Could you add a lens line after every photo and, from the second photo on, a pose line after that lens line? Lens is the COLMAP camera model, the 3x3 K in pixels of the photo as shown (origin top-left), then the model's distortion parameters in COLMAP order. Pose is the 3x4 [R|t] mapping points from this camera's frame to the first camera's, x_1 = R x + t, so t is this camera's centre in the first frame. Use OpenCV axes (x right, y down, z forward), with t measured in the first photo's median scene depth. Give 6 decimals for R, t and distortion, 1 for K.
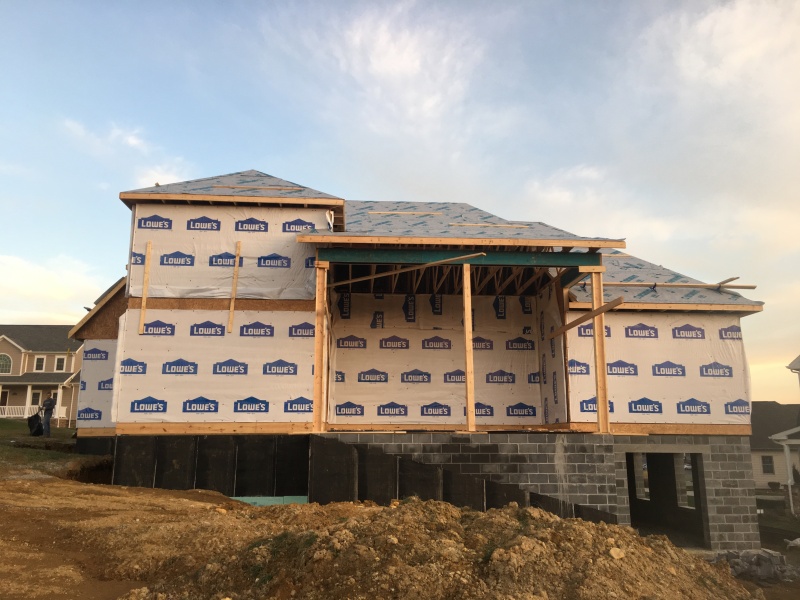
lens RADIAL K [[673.3, 0, 400.0], [0, 673.3, 300.0], [0, 0, 1]] dist [0.069717, -0.090069]
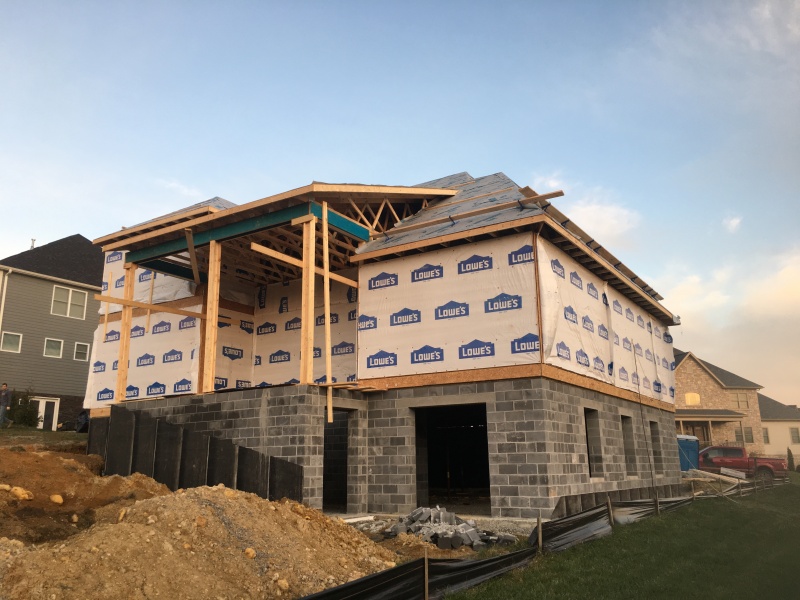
lens RADIAL K [[673.3, 0, 400.0], [0, 673.3, 300.0], [0, 0, 1]] dist [0.069717, -0.090069]
pose [[0.799814, -0.154523, -0.580017, 0.858091], [0.138344, 0.987736, -0.072375, 0.144460], [0.584088, -0.022355, 0.811383, 0.260199]]
